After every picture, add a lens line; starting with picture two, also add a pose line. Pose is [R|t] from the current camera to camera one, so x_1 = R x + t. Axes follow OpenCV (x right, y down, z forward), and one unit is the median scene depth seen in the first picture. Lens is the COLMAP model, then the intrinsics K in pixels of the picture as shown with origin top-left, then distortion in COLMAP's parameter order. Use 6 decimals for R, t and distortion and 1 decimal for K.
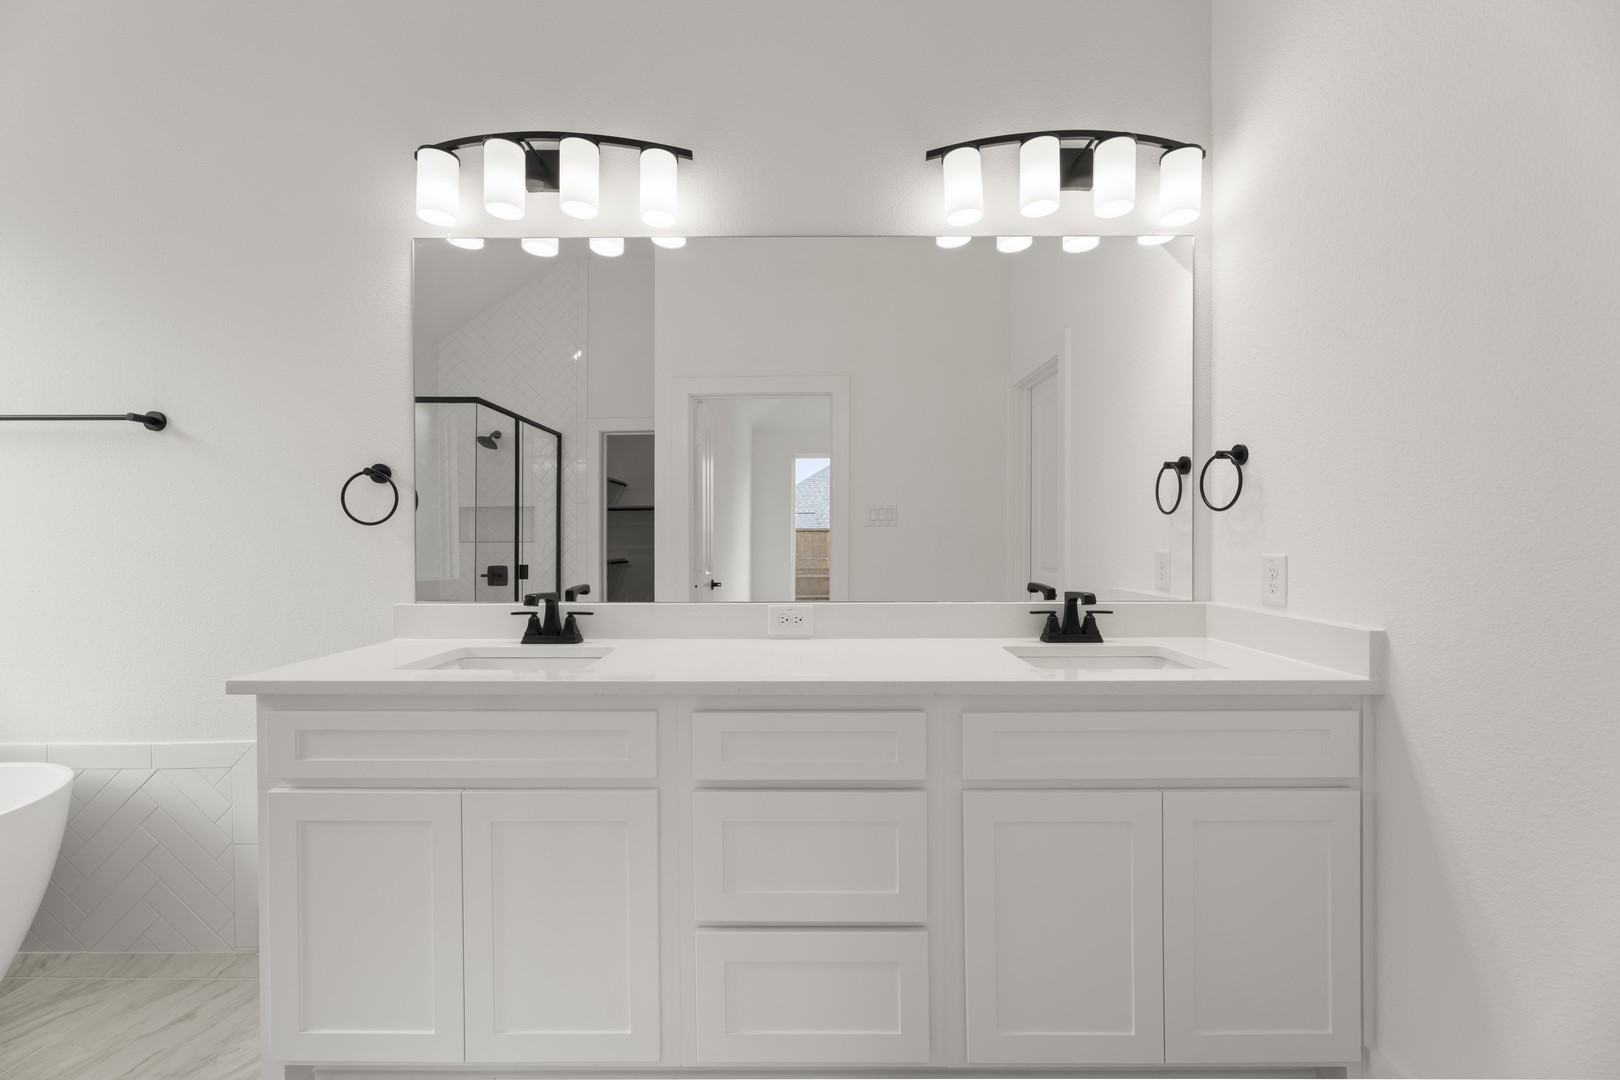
lens RADIAL K [[669.6, 0, 812.2], [0, 669.6, 546.5], [0, 0, 1]] dist [-0.000900, -0.000019]
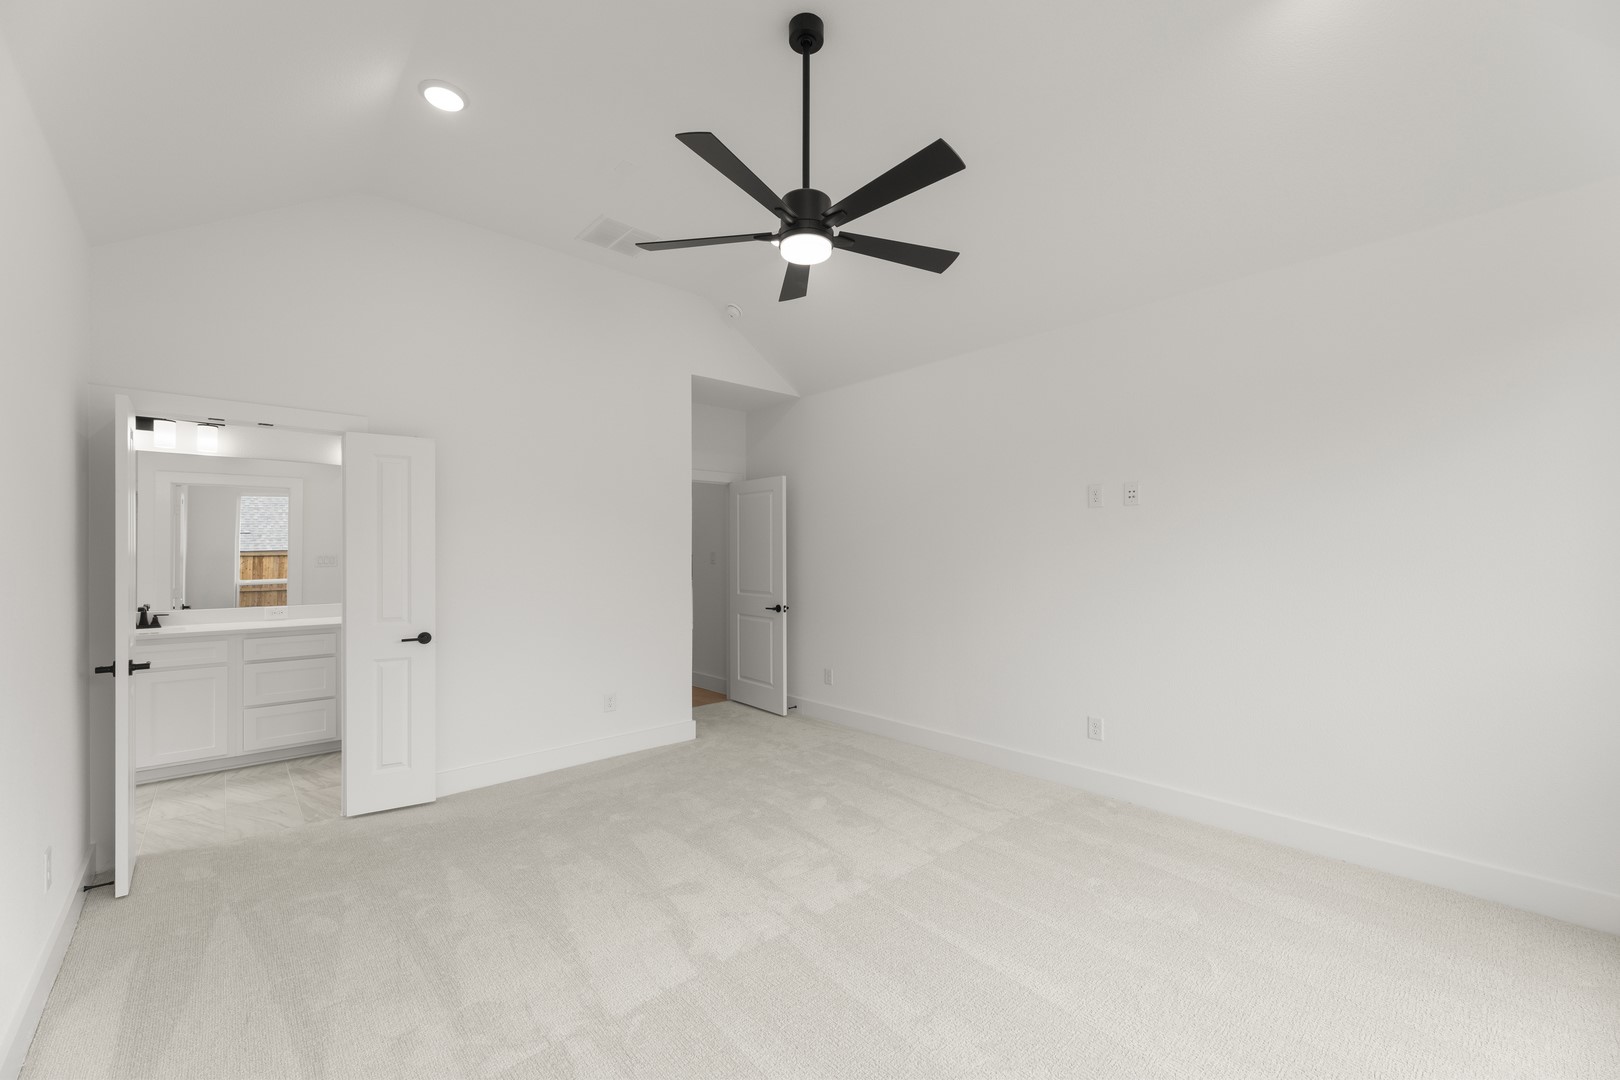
lens RADIAL K [[669.6, 0, 812.2], [0, 669.6, 546.5], [0, 0, 1]] dist [-0.000900, -0.000019]
pose [[0.767236, -0.004732, 0.641348, -0.091023], [0.013338, 0.999874, -0.008579, -0.077457], [-0.641226, 0.015136, 0.767202, -1.991632]]
